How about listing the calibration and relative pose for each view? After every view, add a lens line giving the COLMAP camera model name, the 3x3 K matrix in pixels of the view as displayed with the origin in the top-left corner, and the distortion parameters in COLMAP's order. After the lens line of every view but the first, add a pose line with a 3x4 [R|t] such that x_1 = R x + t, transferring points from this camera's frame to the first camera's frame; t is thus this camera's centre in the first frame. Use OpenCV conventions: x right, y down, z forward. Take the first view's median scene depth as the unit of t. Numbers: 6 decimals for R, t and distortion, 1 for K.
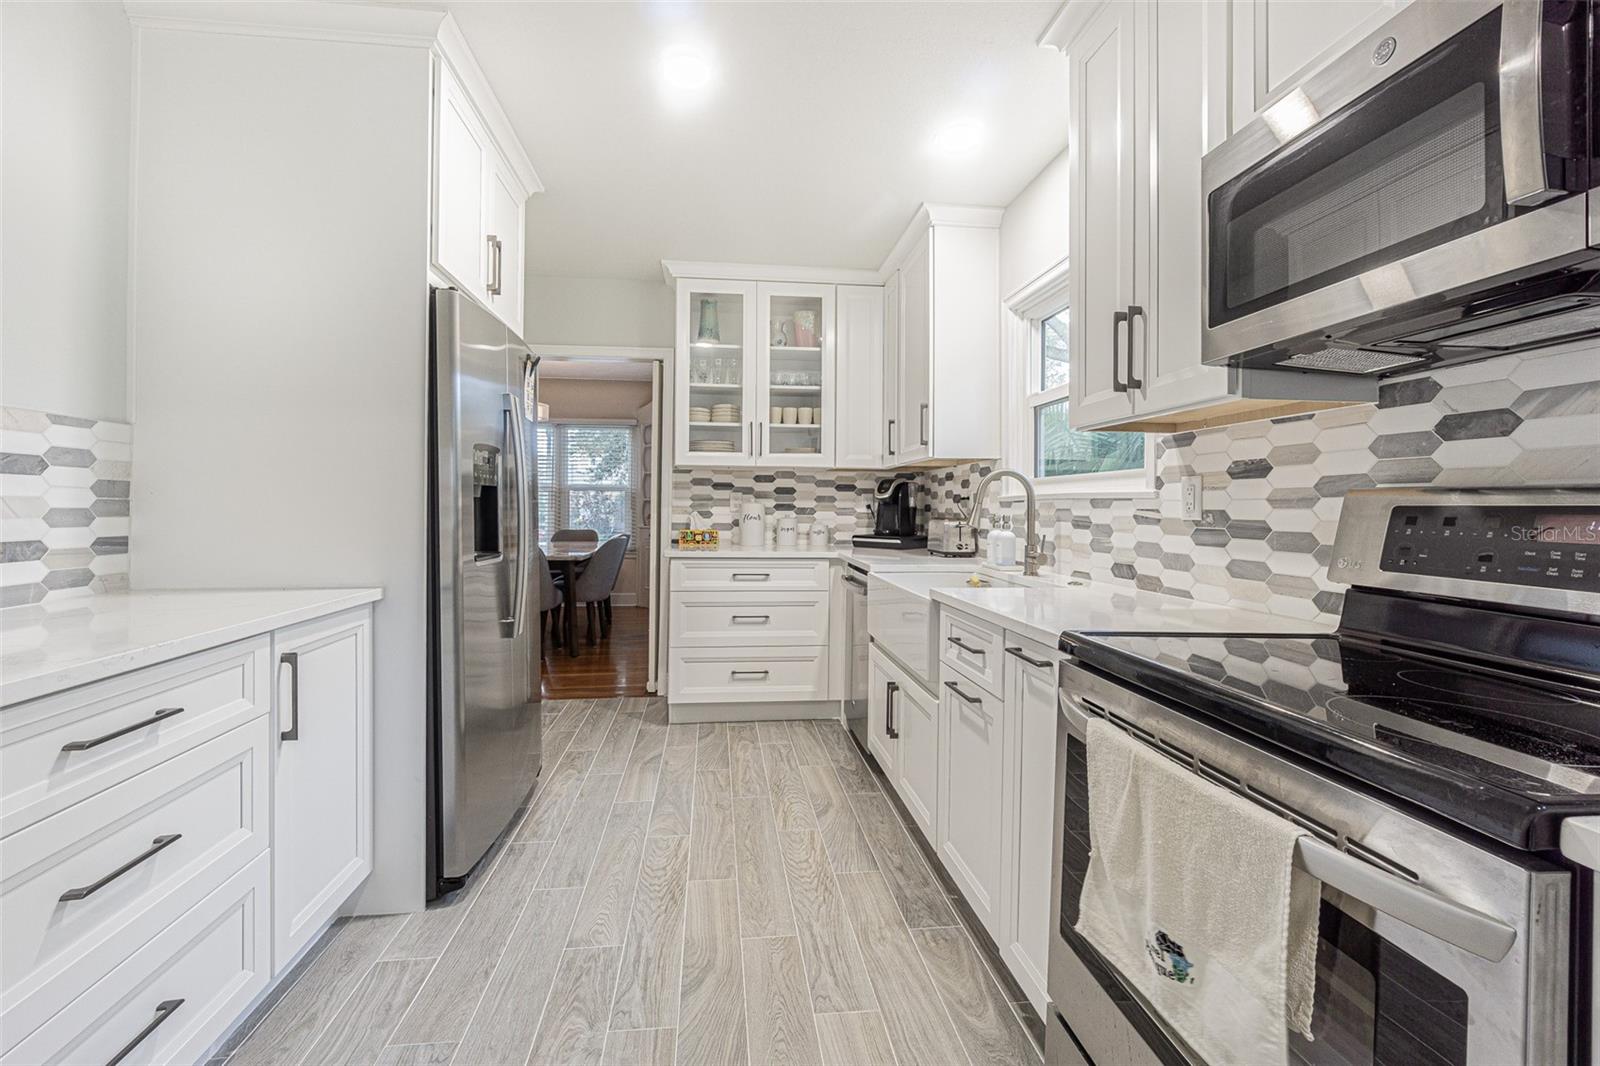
lens RADIAL K [[699.1, 0, 800.7], [0, 699.1, 517.2], [0, 0, 1]] dist [-0.003469, 0.000574]
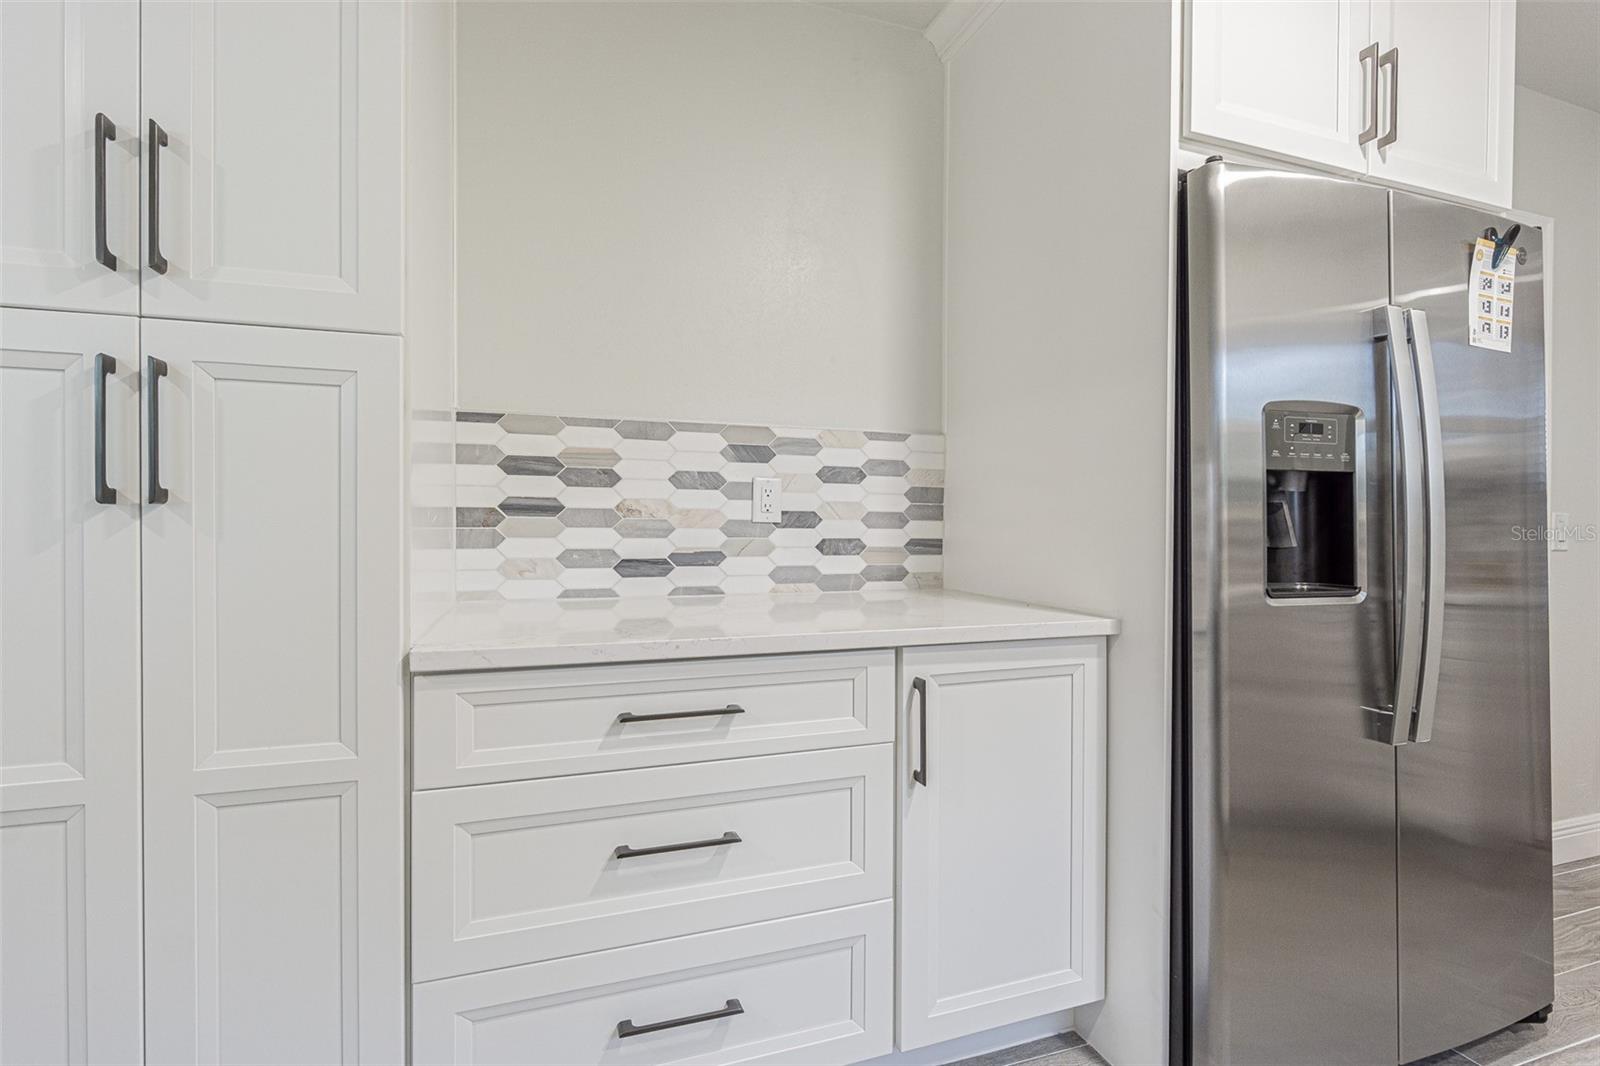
lens RADIAL K [[699.1, 0, 802.3], [0, 699.1, 525.9], [0, 0, 1]] dist [-0.003469, 0.000574]
pose [[0.199193, 0.003208, -0.979955, 0.056367], [-0.020388, 0.999792, -0.000871, 0.013797], [0.979748, 0.020153, 0.199217, 0.638024]]
